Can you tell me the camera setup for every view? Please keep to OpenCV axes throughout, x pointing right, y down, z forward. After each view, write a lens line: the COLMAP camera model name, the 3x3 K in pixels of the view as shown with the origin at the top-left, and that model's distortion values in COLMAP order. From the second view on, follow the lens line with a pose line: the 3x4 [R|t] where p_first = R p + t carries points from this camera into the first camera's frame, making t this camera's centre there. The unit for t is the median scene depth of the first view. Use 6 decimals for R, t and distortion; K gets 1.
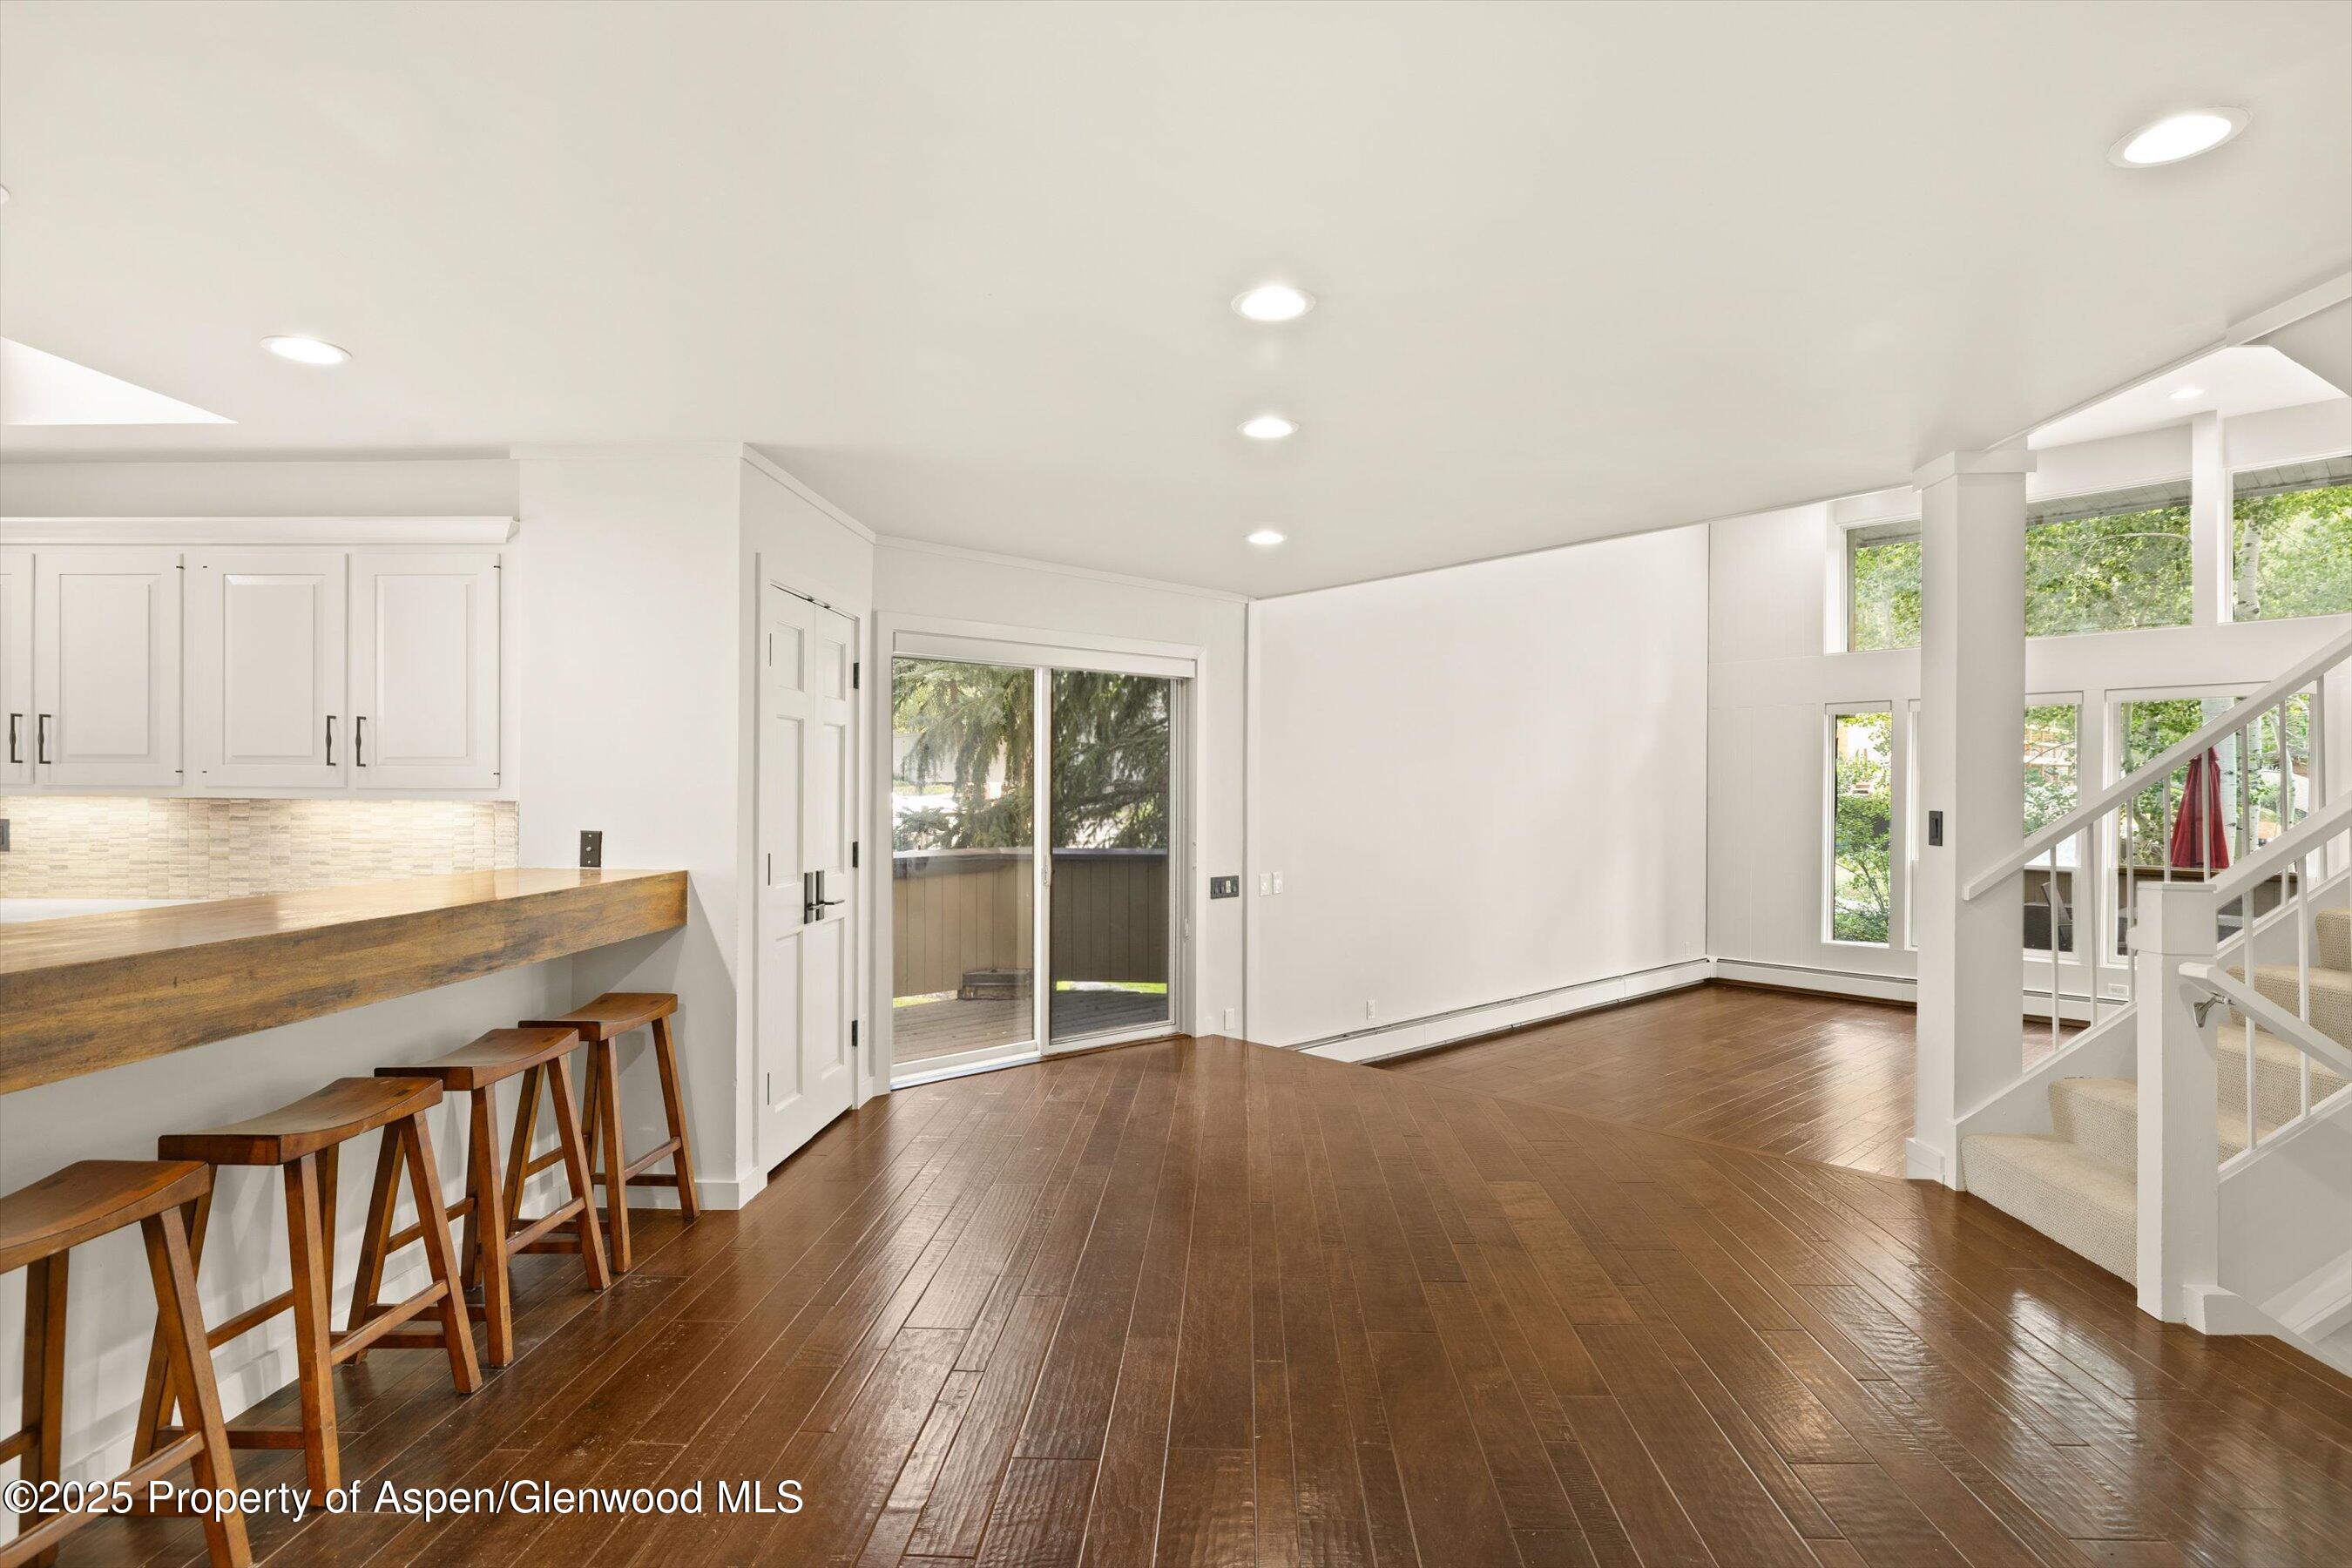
lens RADIAL K [[1190.7, 0, 1182.8], [0, 1190.7, 790.0], [0, 0, 1]] dist [0.002650, 0.000871]
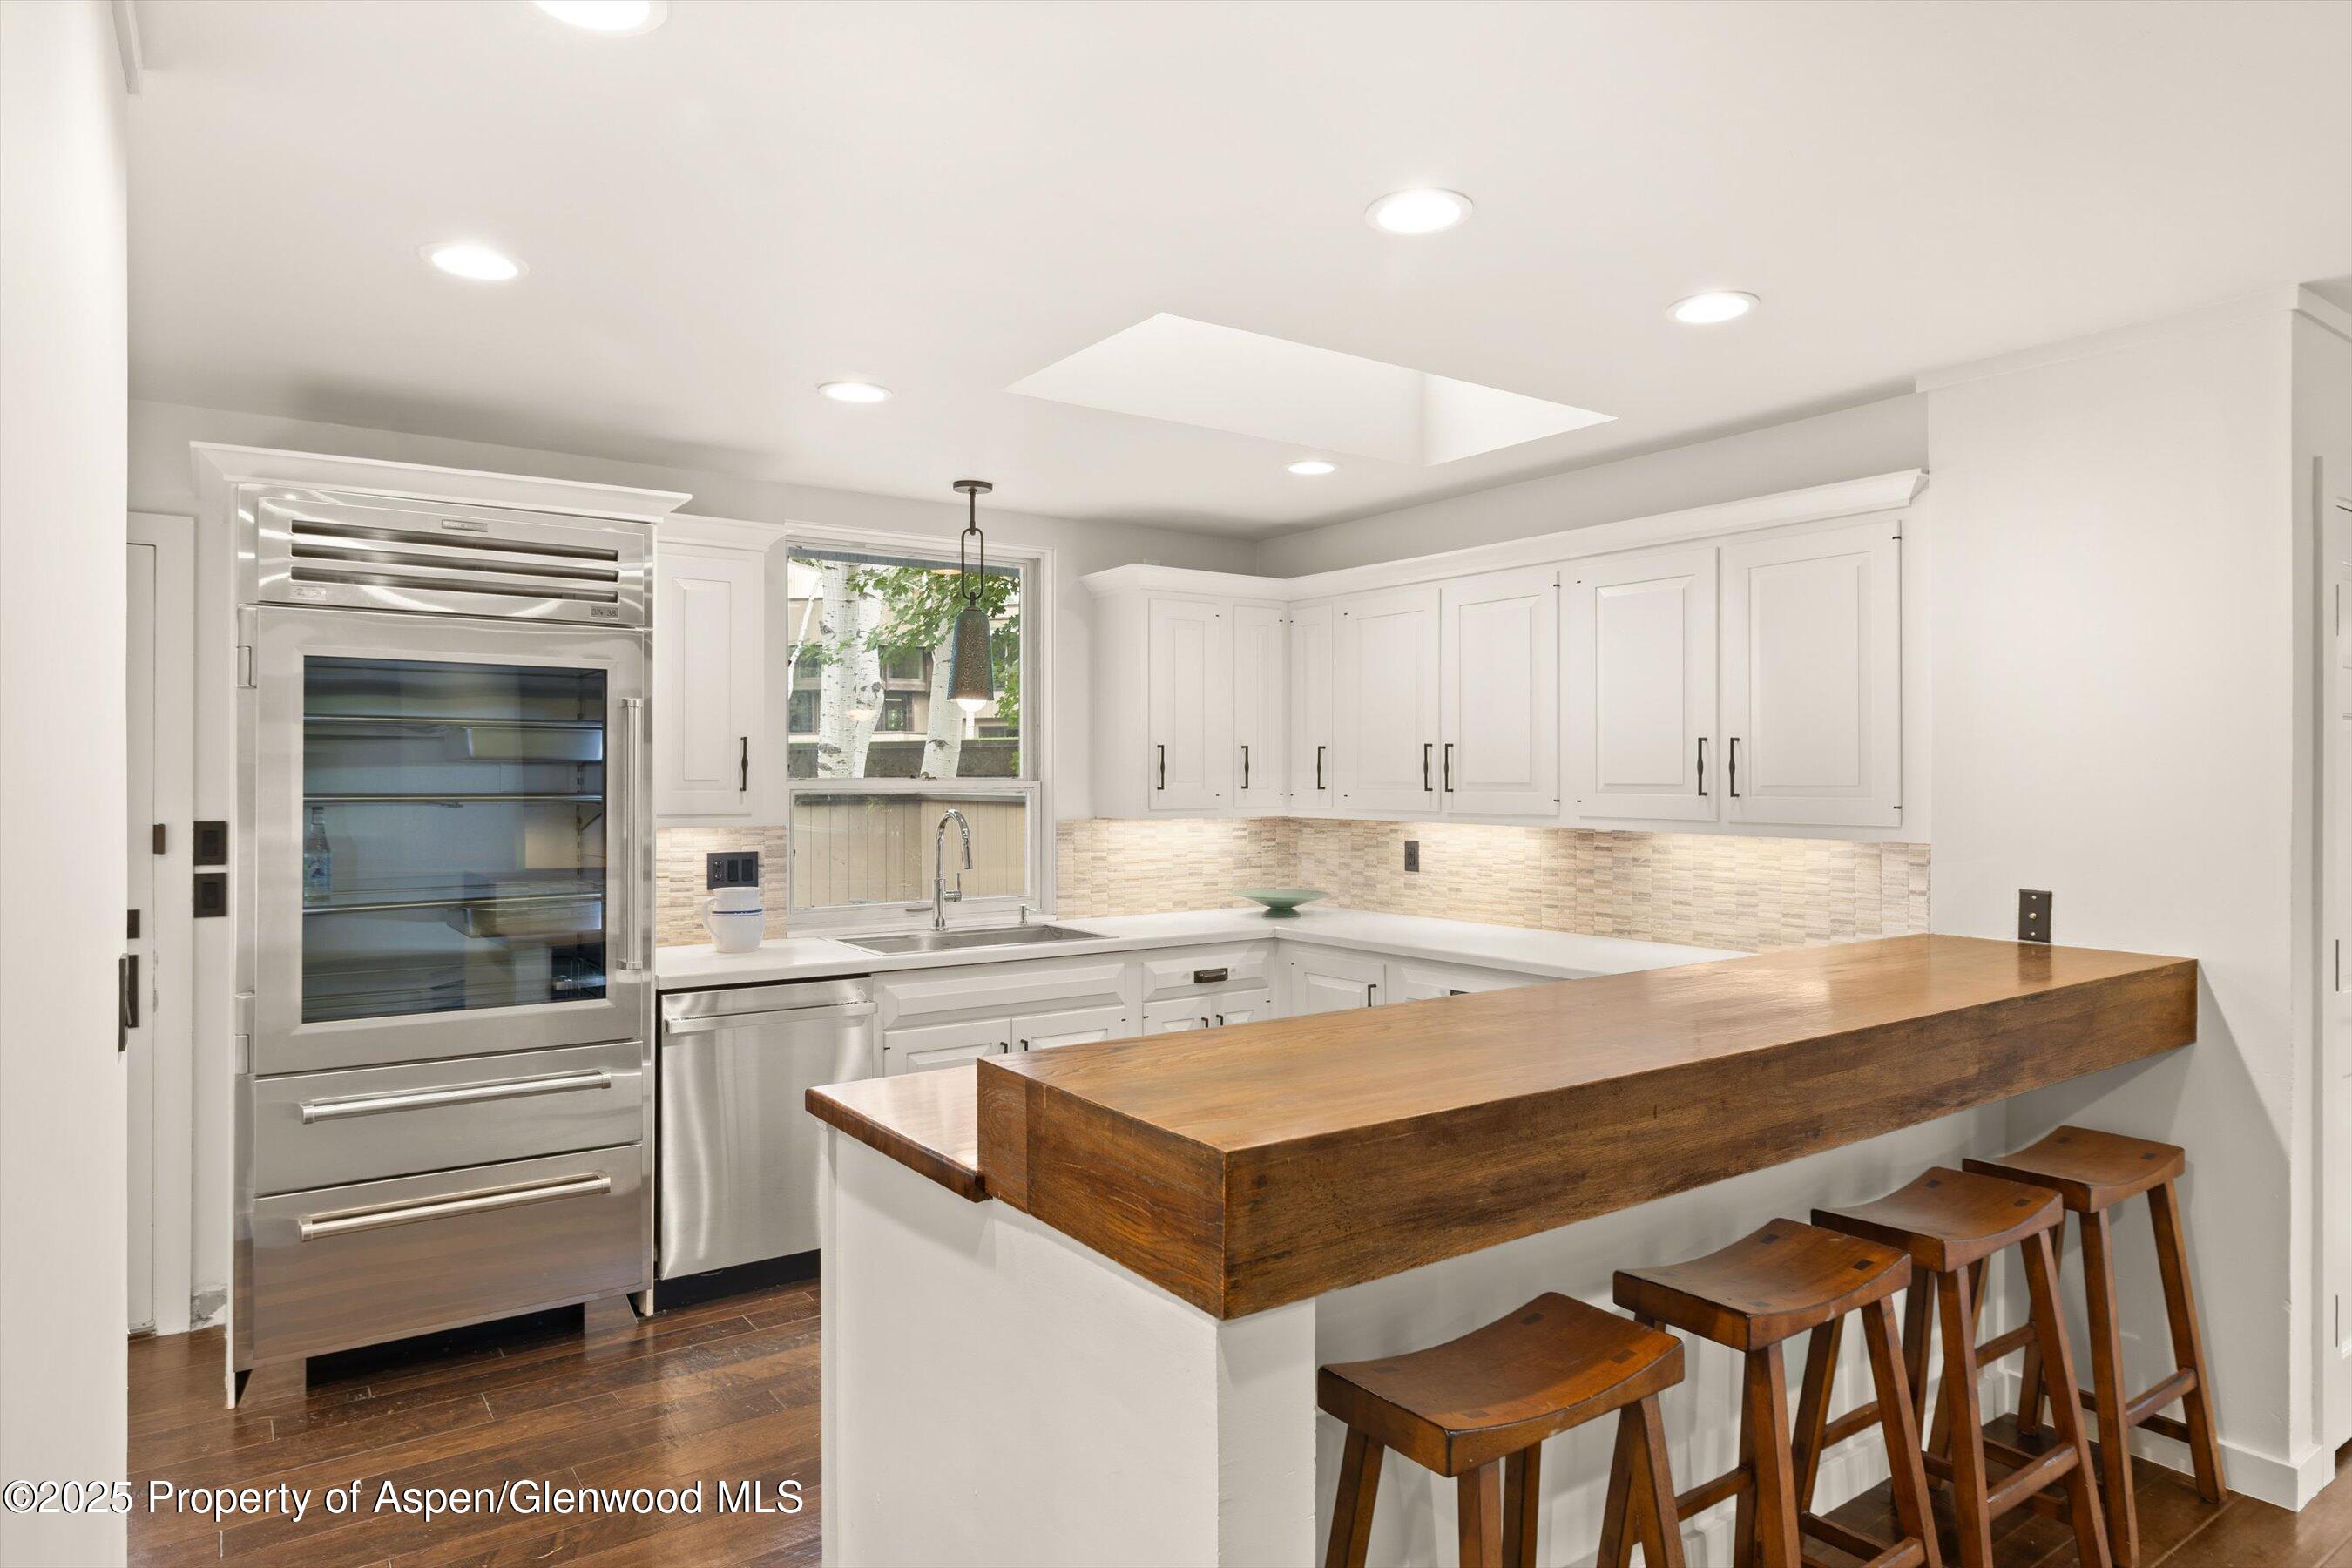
lens RADIAL K [[1371.8, 0, 1180.6], [0, 1371.8, 775.8], [0, 0, 1]] dist [-0.020929, -0.001204]
pose [[0.608670, -0.006498, -0.793397, -0.168544], [0.001512, 0.999974, -0.007030, -0.029938], [0.793422, 0.003079, 0.608664, 0.105794]]
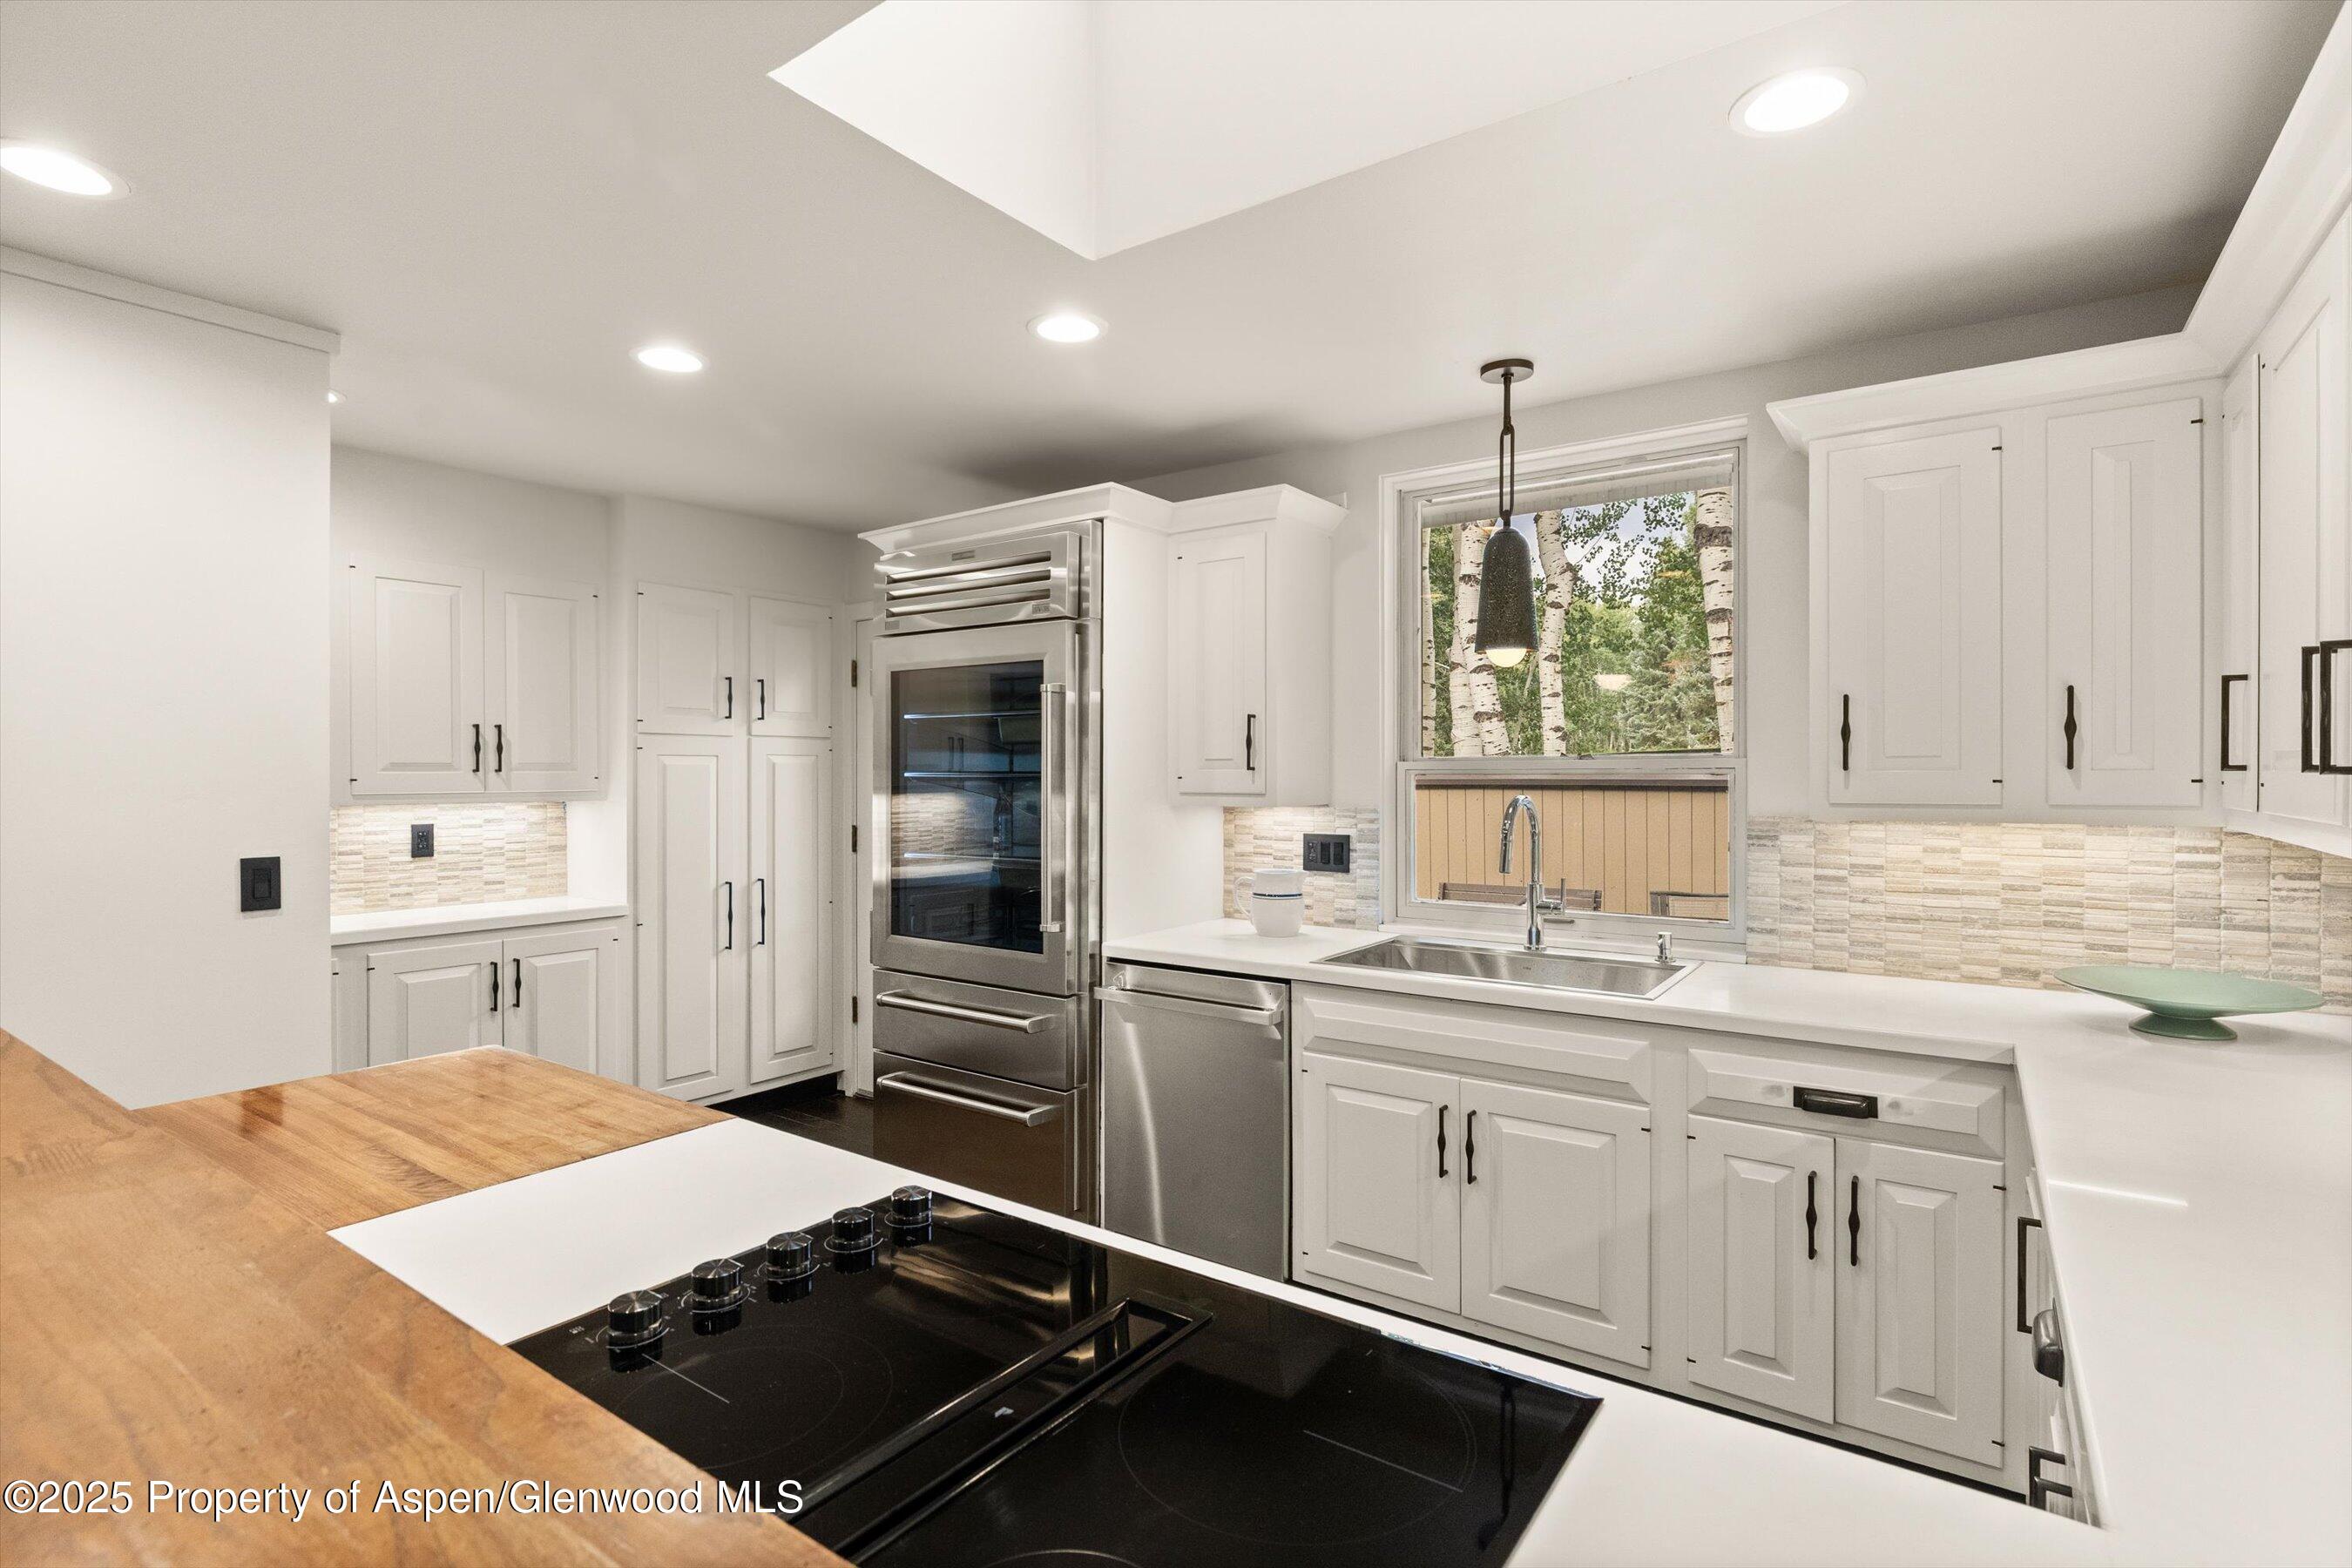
lens RADIAL K [[1139.3, 0, 1194.7], [0, 1139.3, 785.4], [0, 0, 1]] dist [-0.000467, -0.000064]
pose [[-0.543594, 0.014091, -0.839230, -0.491736], [0.002127, 0.999879, 0.015411, -0.028365], [0.839345, 0.006592, -0.543559, 0.961415]]
